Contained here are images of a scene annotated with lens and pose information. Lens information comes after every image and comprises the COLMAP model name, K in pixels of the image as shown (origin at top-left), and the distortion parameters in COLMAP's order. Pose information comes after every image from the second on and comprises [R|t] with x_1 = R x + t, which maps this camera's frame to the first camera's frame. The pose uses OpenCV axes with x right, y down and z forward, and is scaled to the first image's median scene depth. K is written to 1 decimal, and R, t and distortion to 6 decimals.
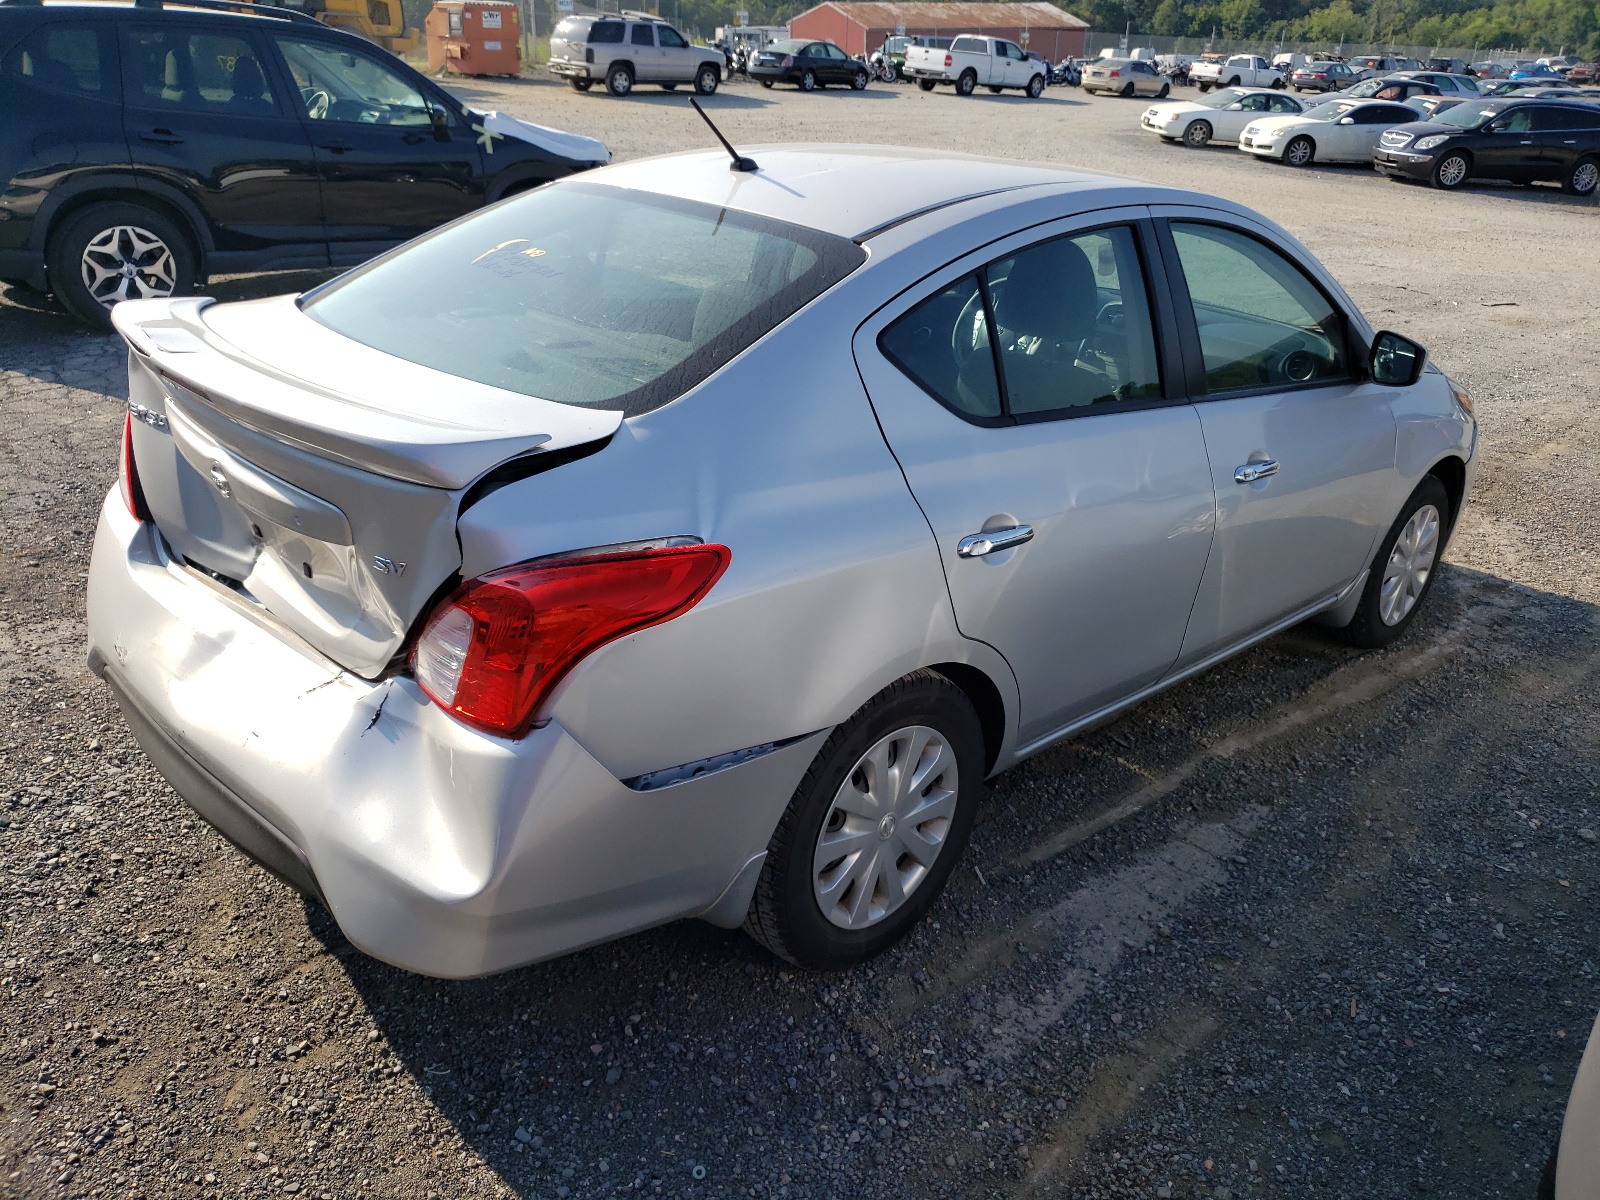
lens RADIAL K [[1249.8, 0, 796.3], [0, 1249.8, 570.0], [0, 0, 1]] dist [-0.048836, 0.094049]
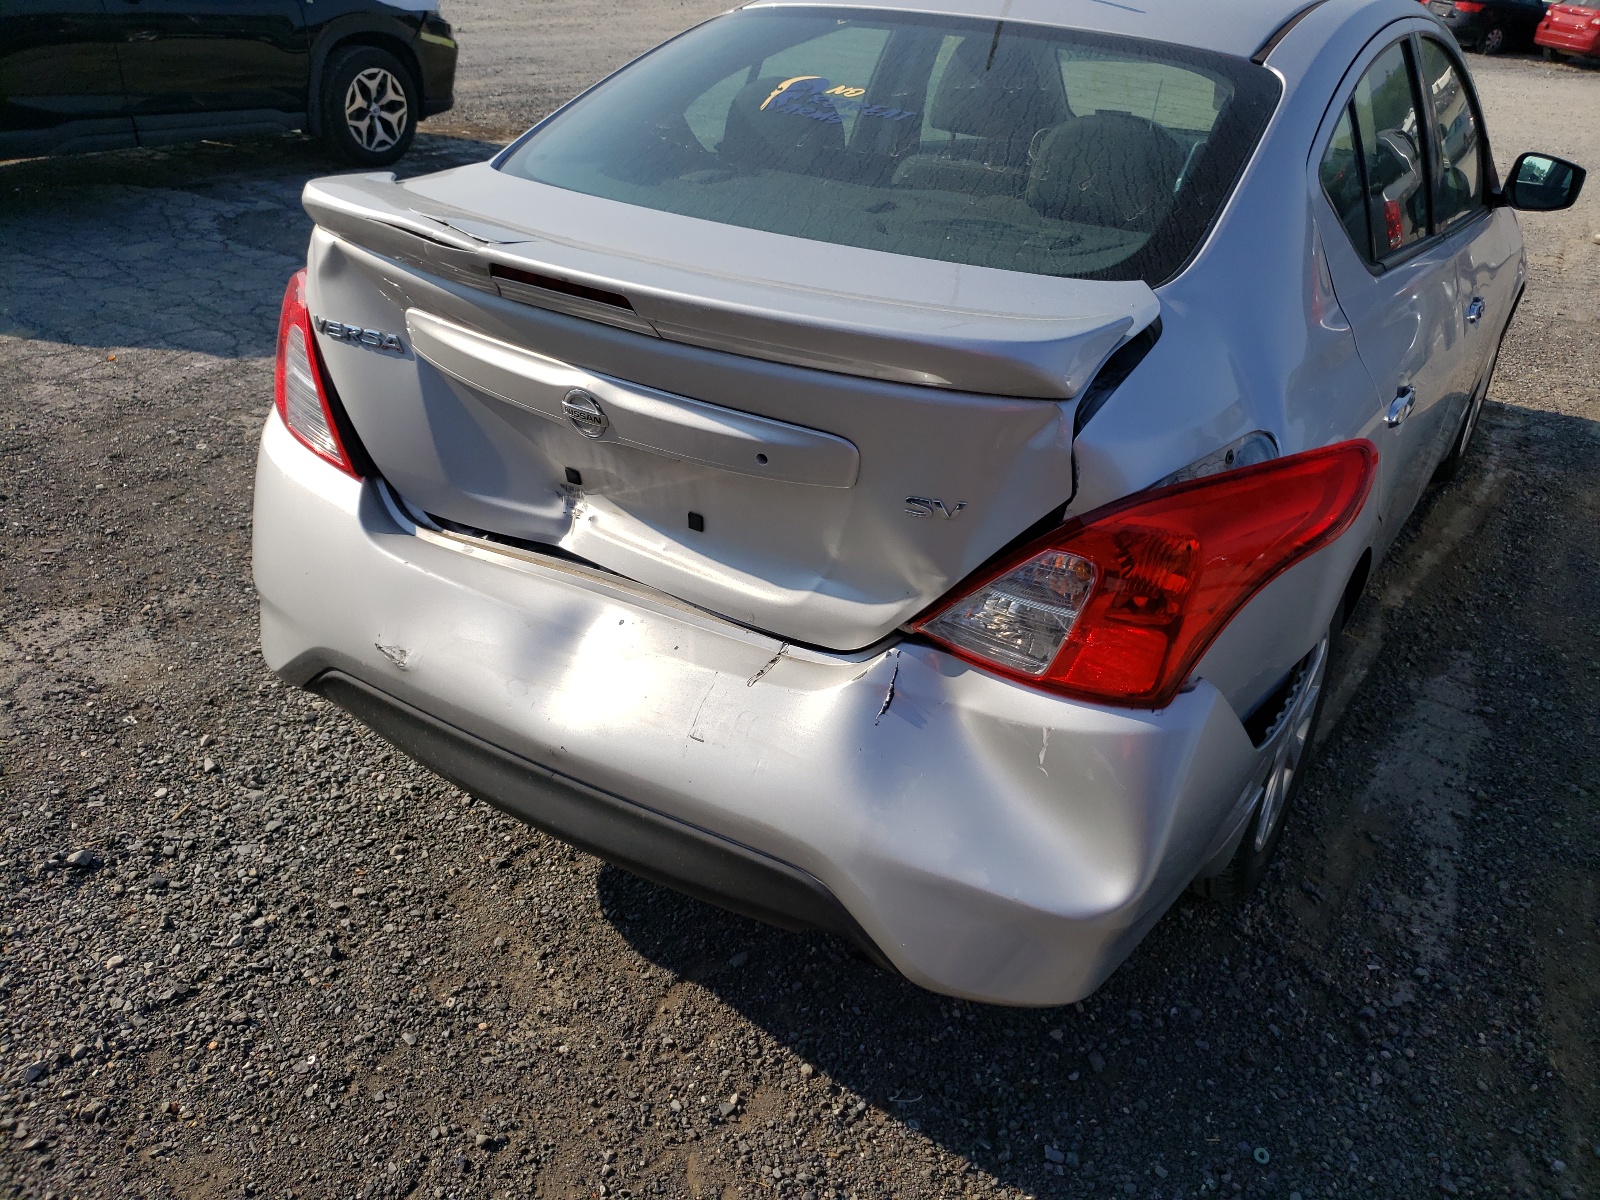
lens RADIAL K [[1249.8, 0, 796.3], [0, 1249.8, 570.0], [0, 0, 1]] dist [-0.048836, 0.094049]
pose [[0.973139, -0.113804, 0.200122, -0.443899], [0.093114, 0.989566, 0.109950, -0.043382], [-0.210547, -0.088362, 0.973582, 0.211210]]
